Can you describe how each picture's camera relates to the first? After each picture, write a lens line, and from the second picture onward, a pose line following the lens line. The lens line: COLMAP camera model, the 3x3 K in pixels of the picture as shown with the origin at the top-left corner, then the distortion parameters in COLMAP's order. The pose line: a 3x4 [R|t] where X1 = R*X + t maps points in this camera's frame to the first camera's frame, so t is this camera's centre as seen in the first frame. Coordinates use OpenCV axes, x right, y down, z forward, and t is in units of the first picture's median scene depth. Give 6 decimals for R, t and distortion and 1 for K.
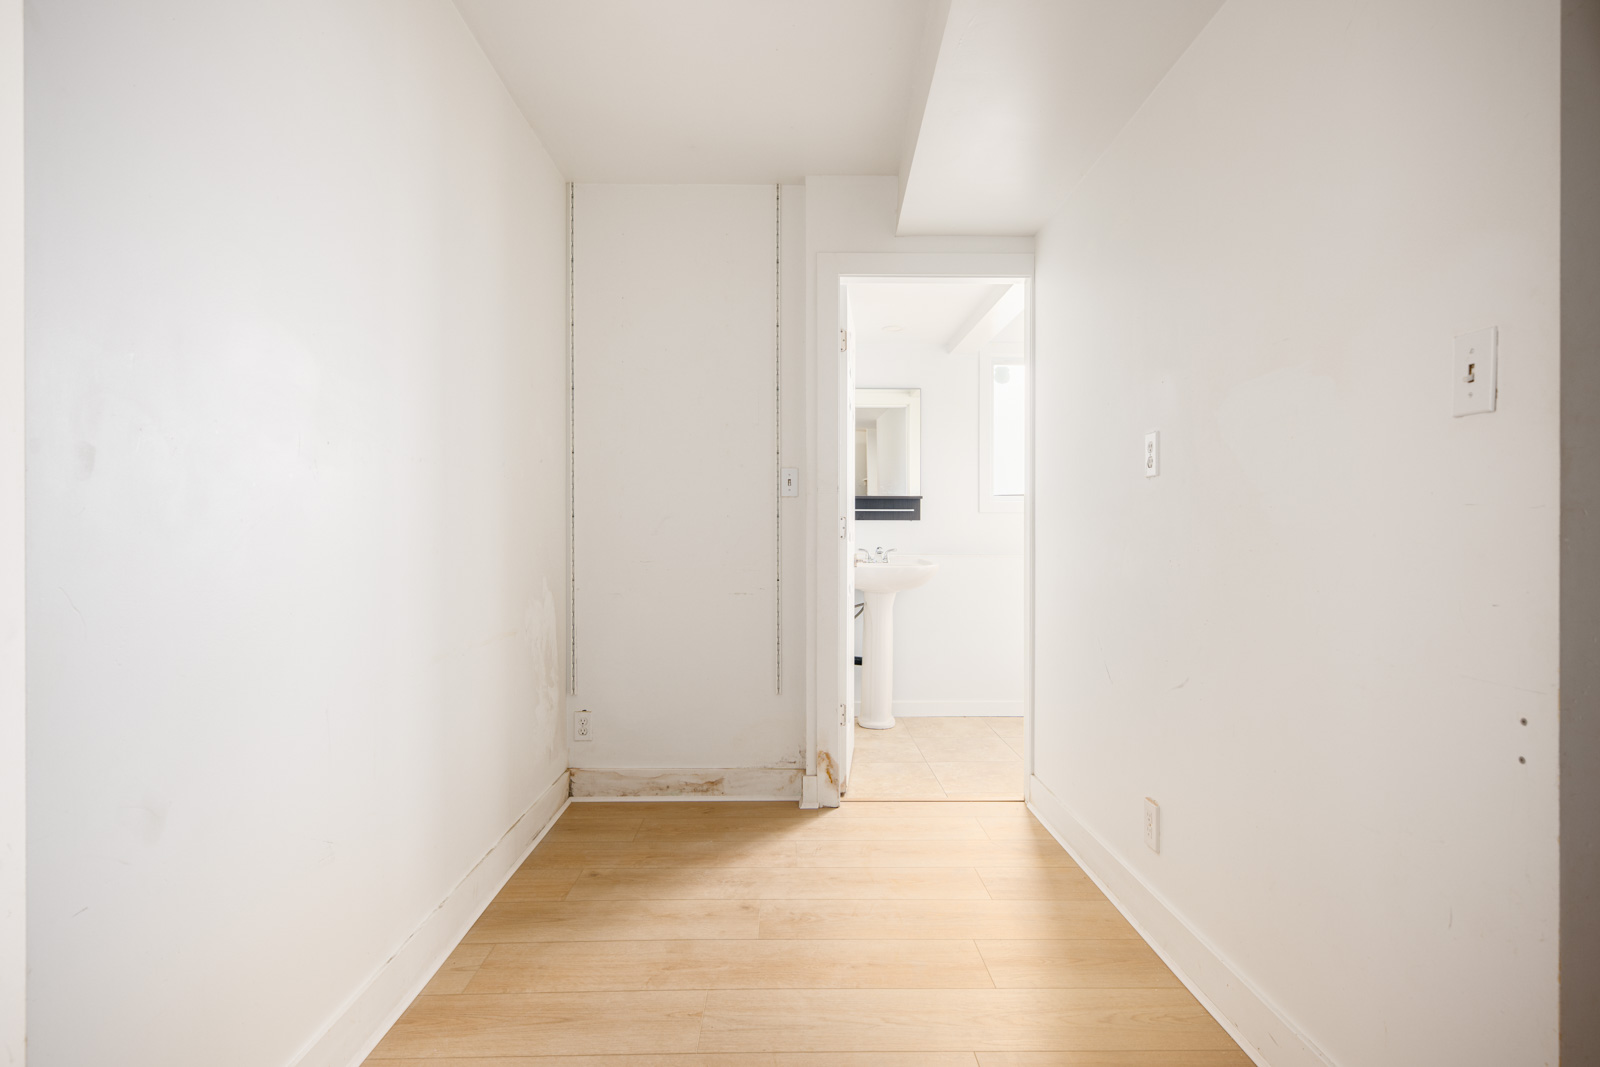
lens RADIAL K [[845.1, 0, 802.9], [0, 845.1, 537.0], [0, 0, 1]] dist [0.001720, -0.000767]
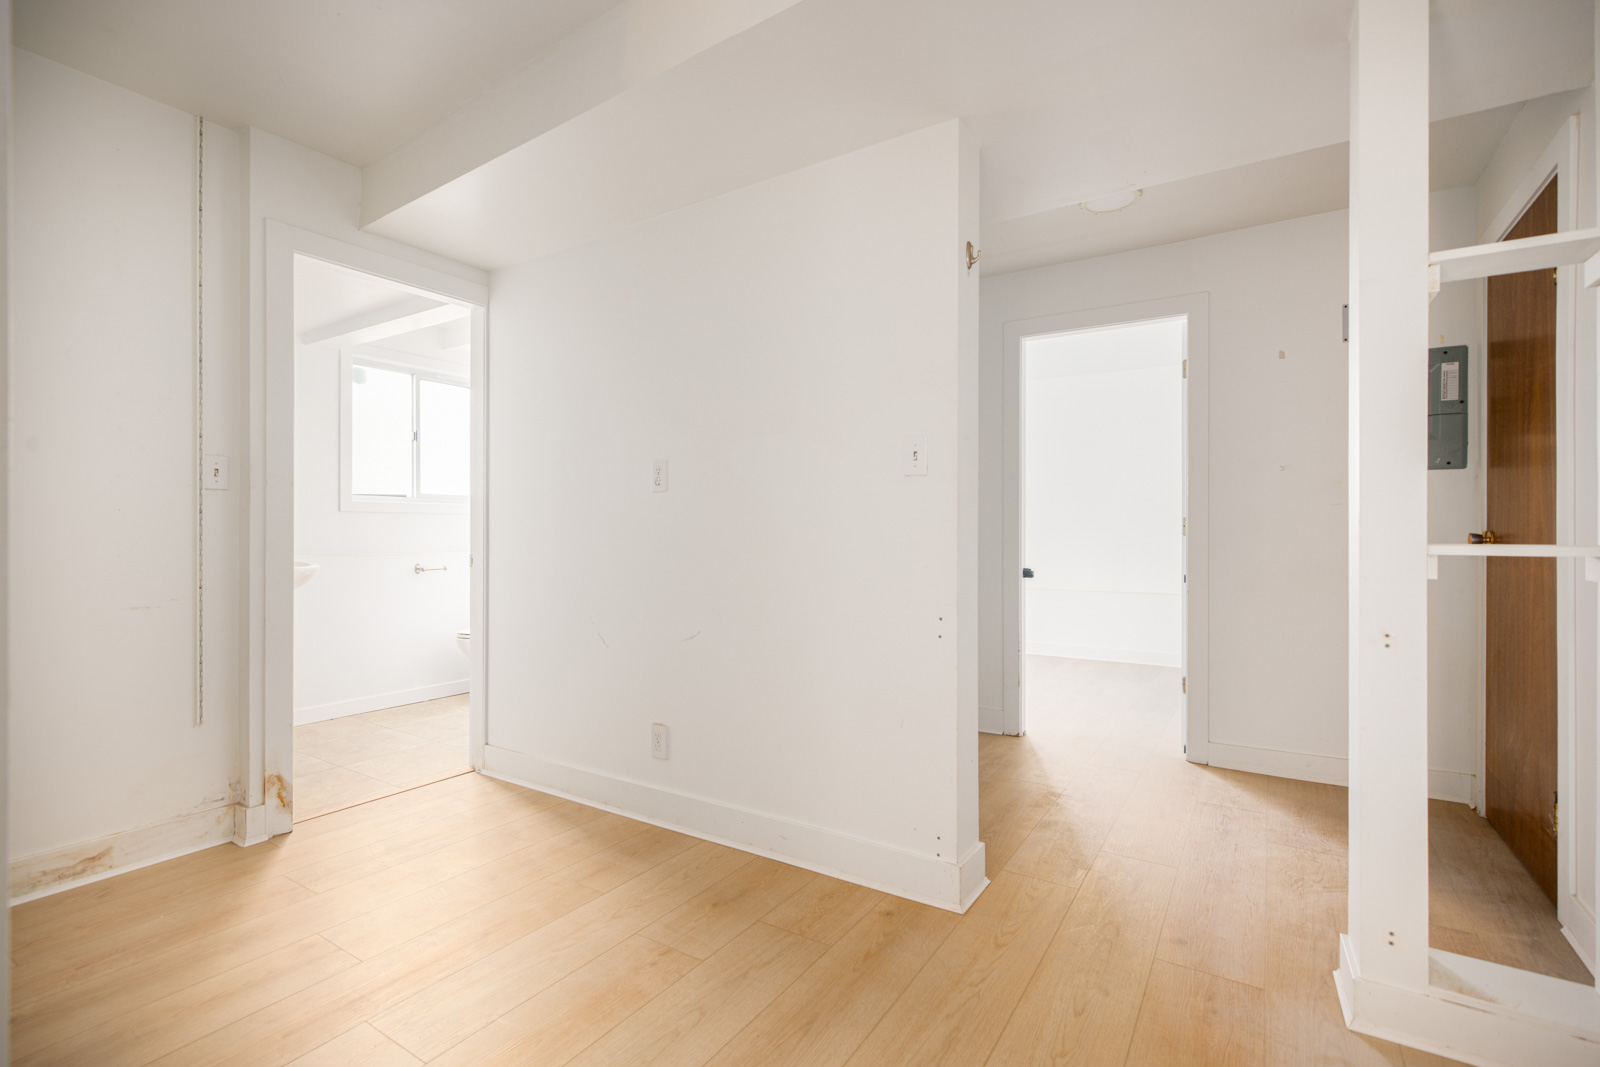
lens RADIAL K [[732.0, 0, 832.2], [0, 732.0, 535.9], [0, 0, 1]] dist [0.007940, -0.001018]
pose [[0.535954, -0.003838, 0.844239, -0.311686], [0.002755, 0.999992, 0.002797, -0.000967], [-0.844243, 0.000827, 0.535960, 0.077500]]
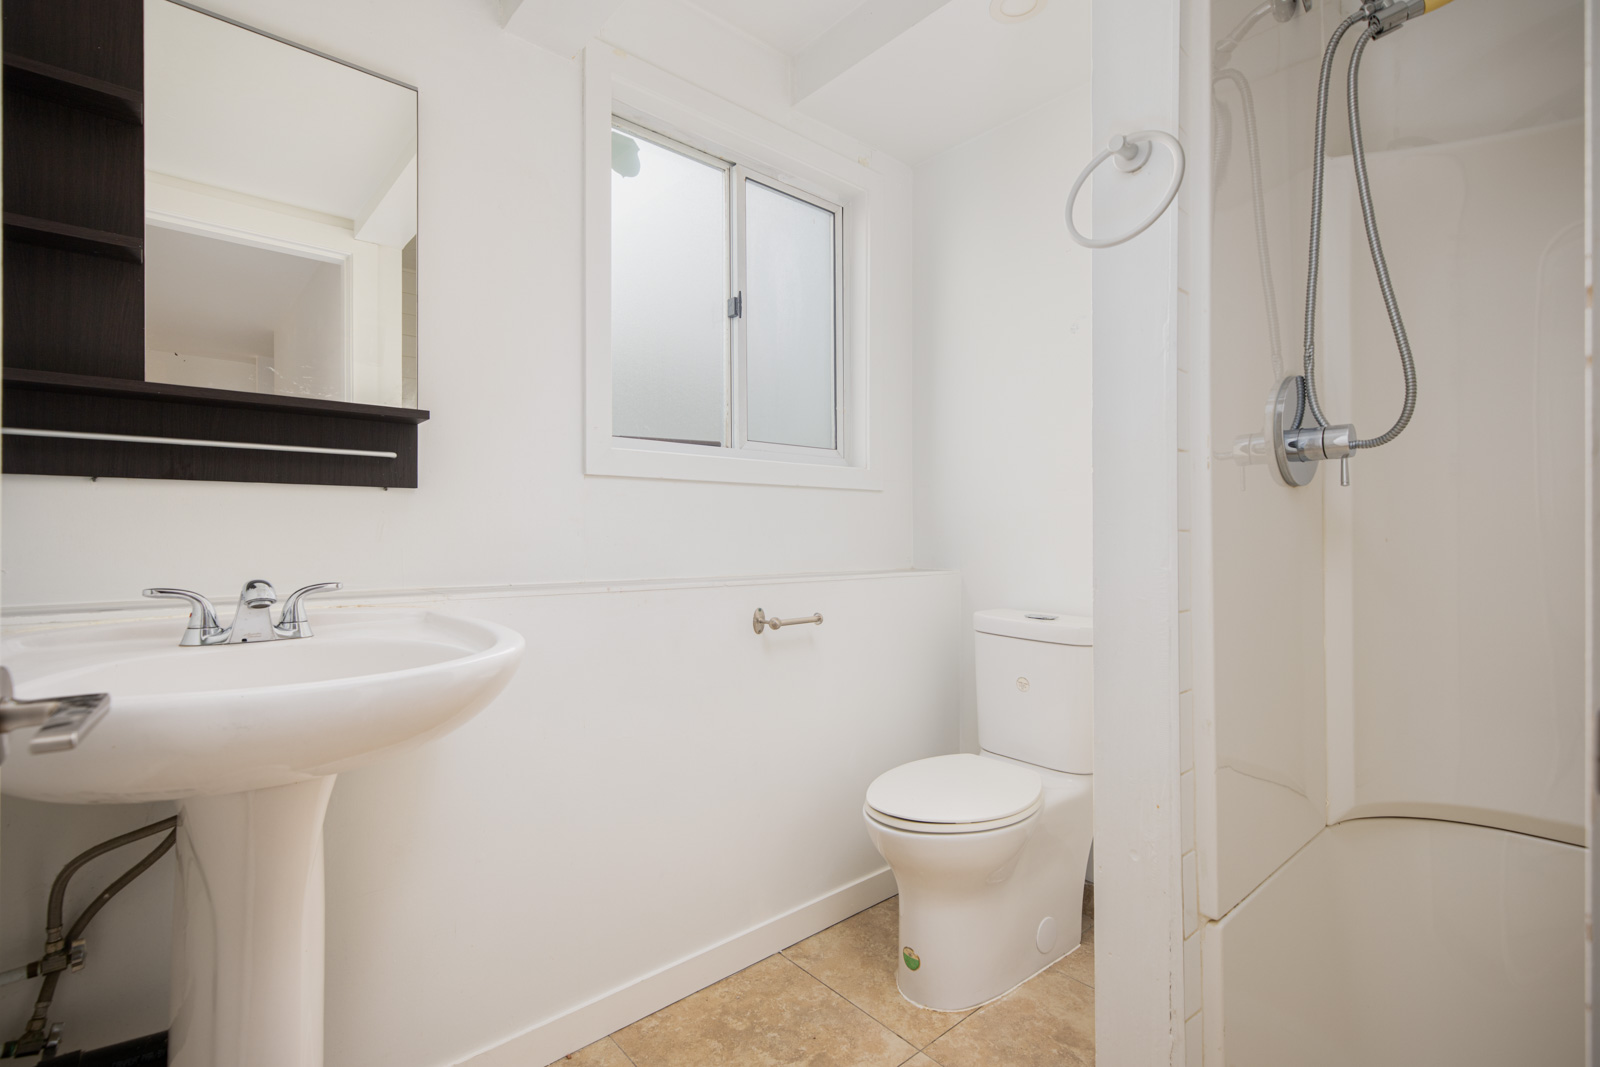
lens RADIAL K [[732.0, 0, 797.8], [0, 732.0, 537.9], [0, 0, 1]] dist [0.007940, -0.001018]
pose [[0.761286, -0.008139, 0.648365, 0.100448], [0.006424, 0.999967, 0.005010, -0.000785], [-0.648384, 0.000351, 0.761313, 1.031074]]
